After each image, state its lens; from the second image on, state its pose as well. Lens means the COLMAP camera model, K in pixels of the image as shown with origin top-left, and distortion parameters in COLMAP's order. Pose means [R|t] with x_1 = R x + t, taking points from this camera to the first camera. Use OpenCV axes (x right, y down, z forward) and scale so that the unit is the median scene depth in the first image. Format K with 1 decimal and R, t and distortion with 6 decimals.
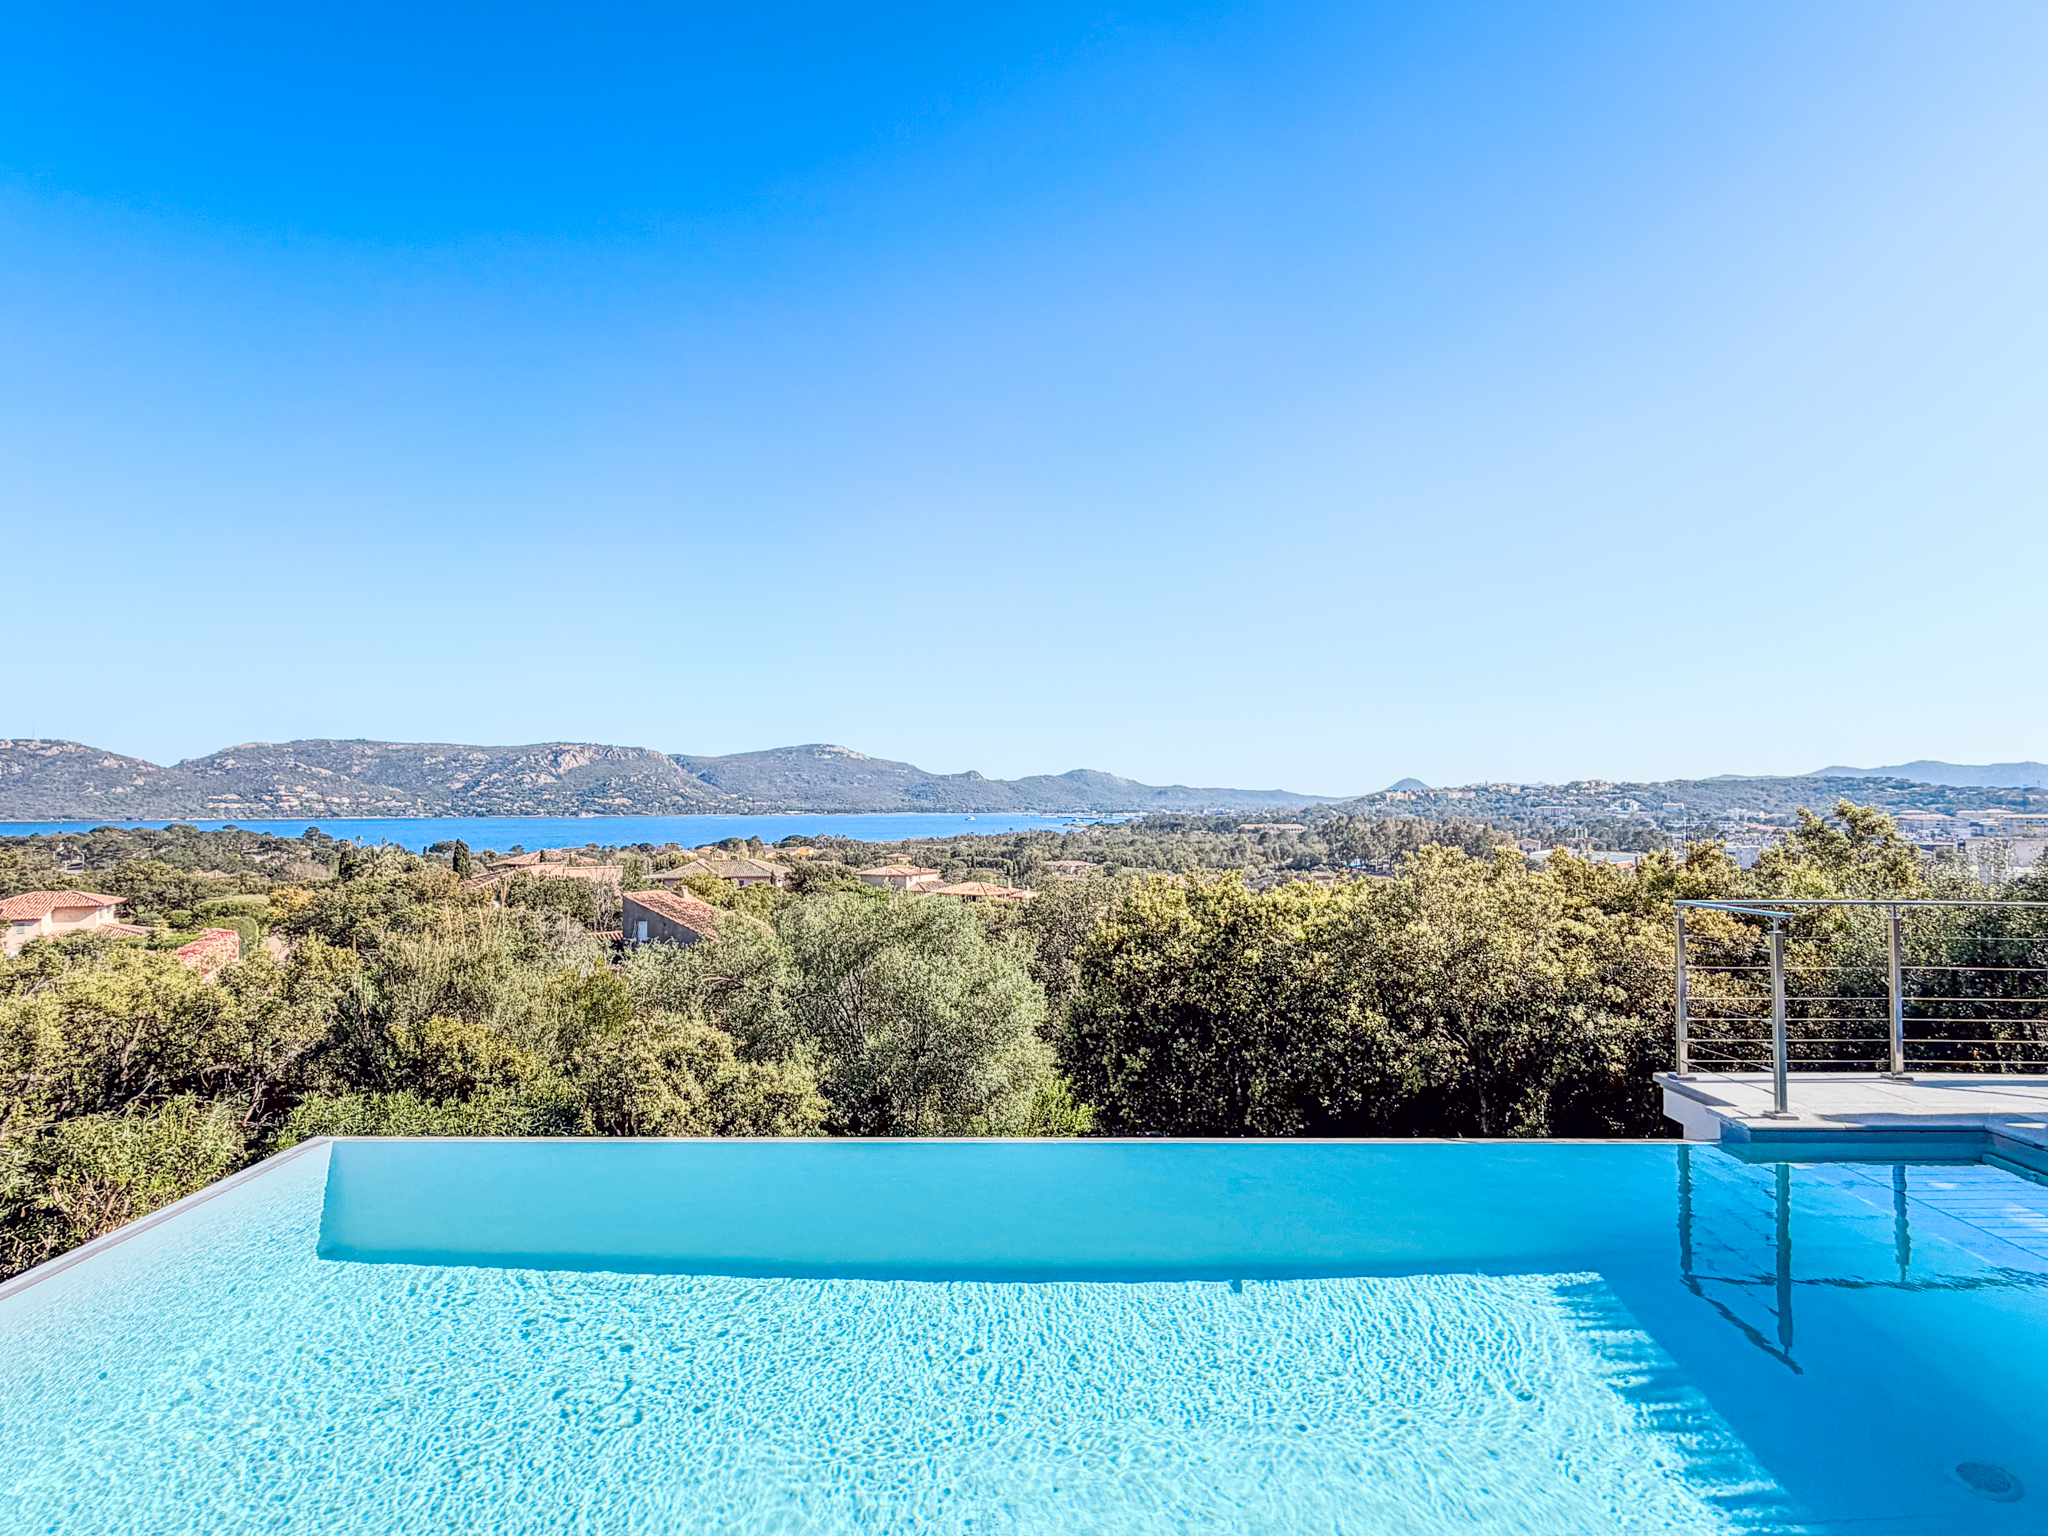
lens RADIAL K [[1048.5, 0, 1032.8], [0, 1048.5, 762.5], [0, 0, 1]] dist [-0.000540, 0.000184]
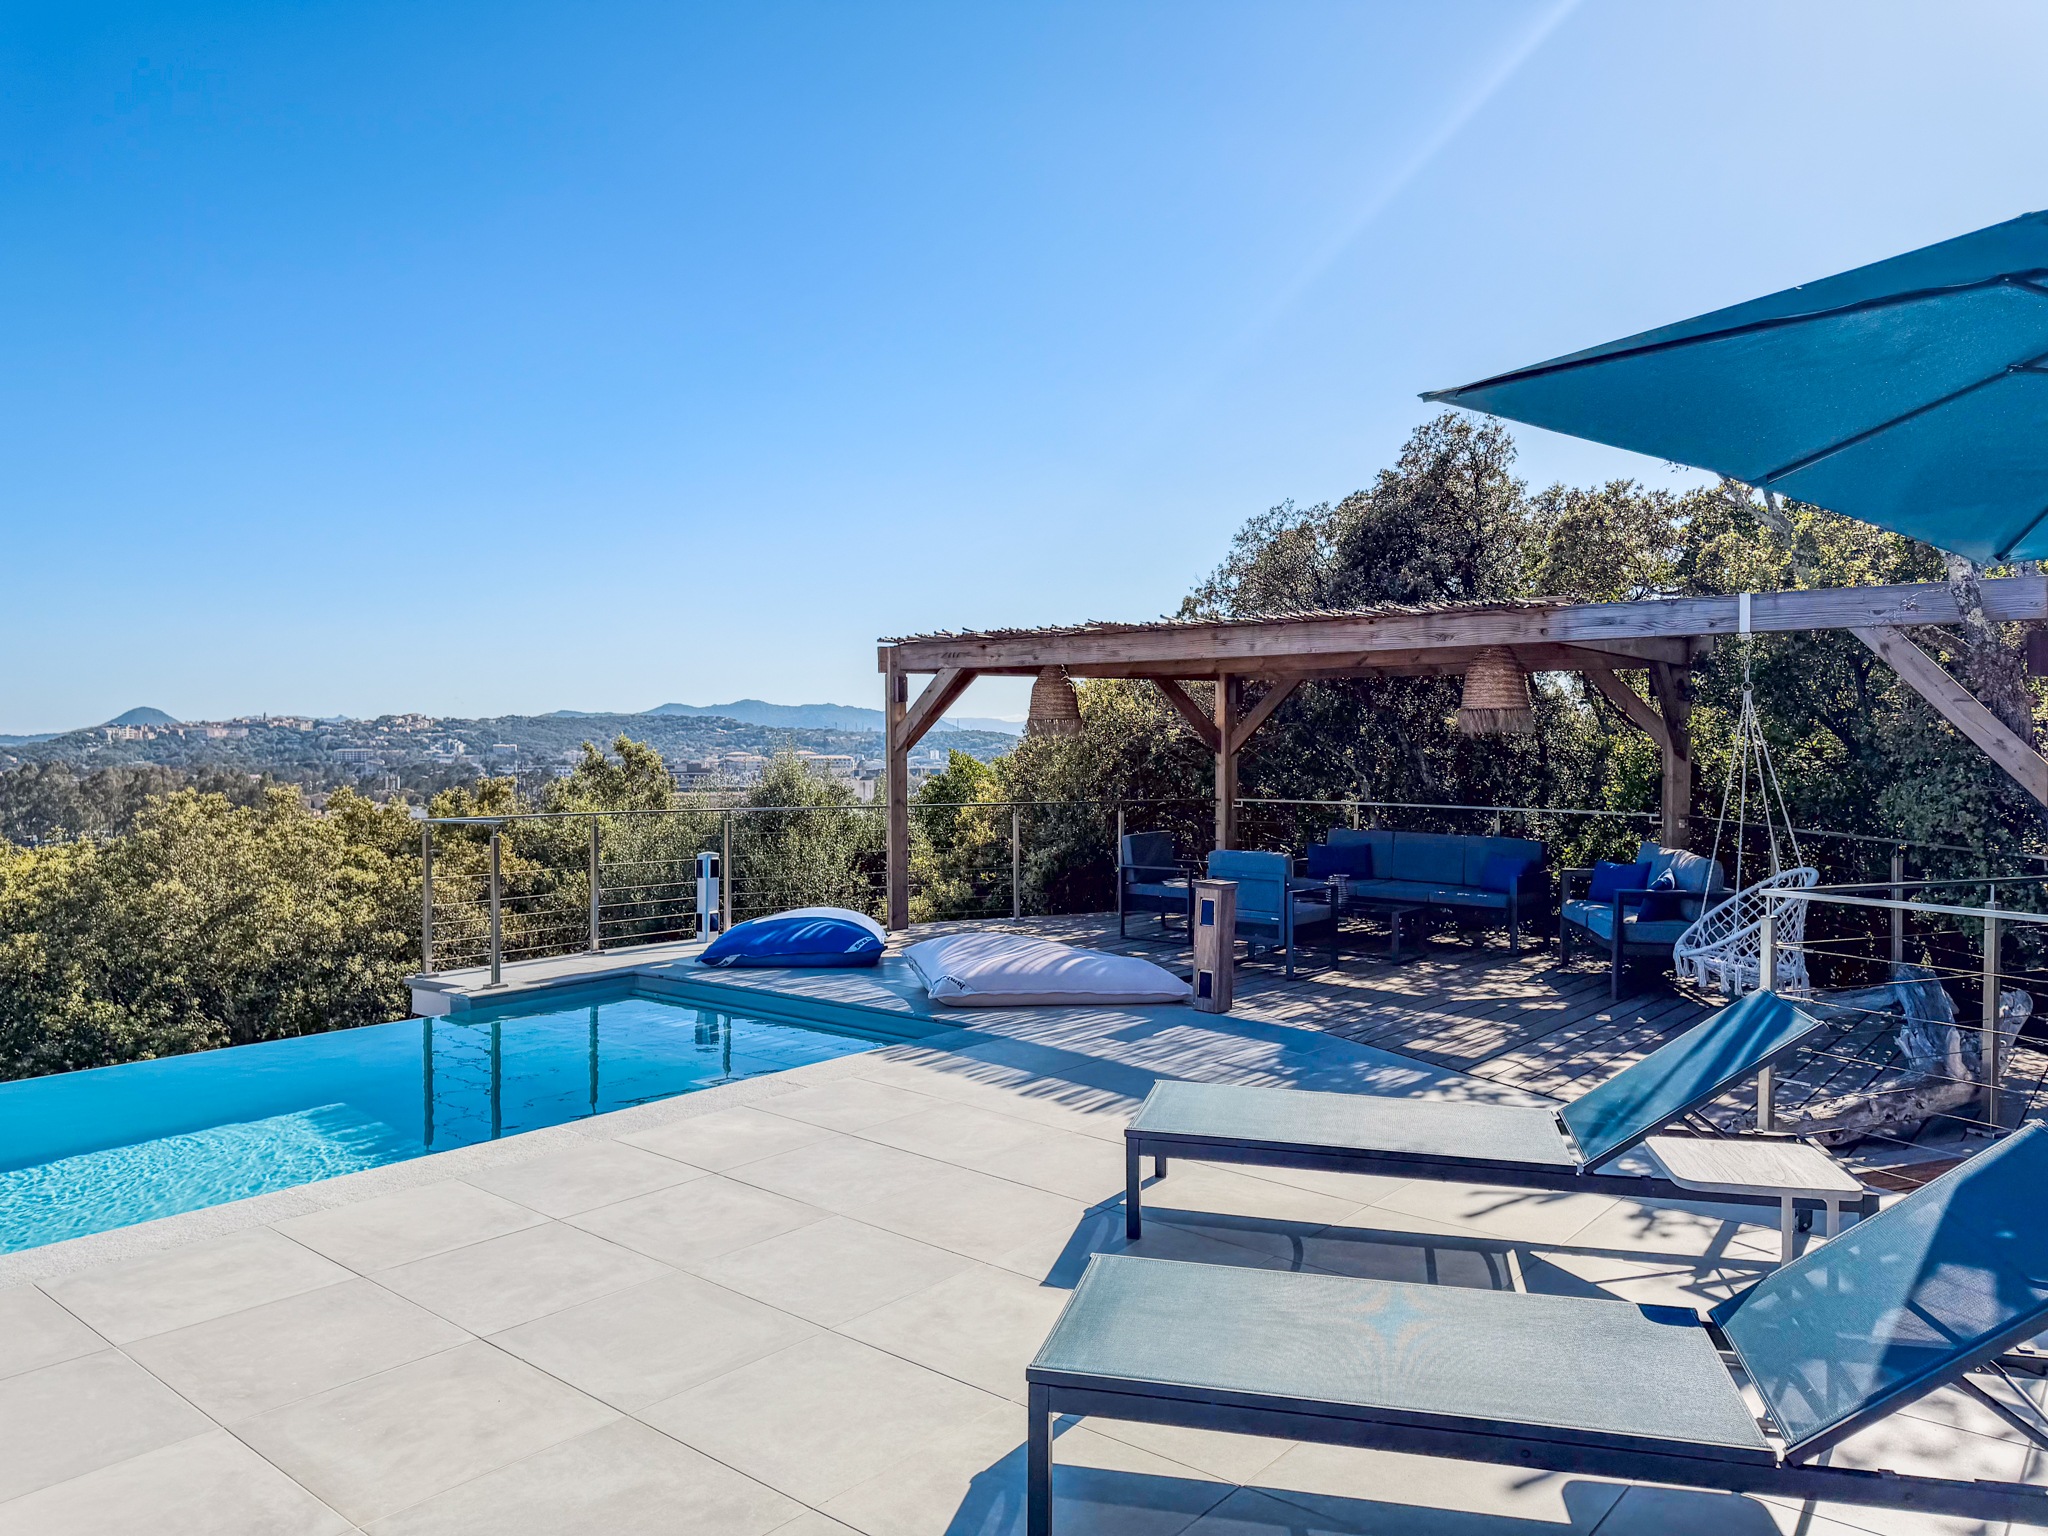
lens RADIAL K [[1432.2, 0, 1024.0], [0, 1432.2, 768.0], [0, 0, 1]] dist [0.001985, -0.007682]
pose [[0.625128, -0.014872, 0.780381, -0.073148], [-0.028255, 0.998732, 0.041667, -0.001363], [-0.780011, -0.048096, 0.623915, -0.185777]]
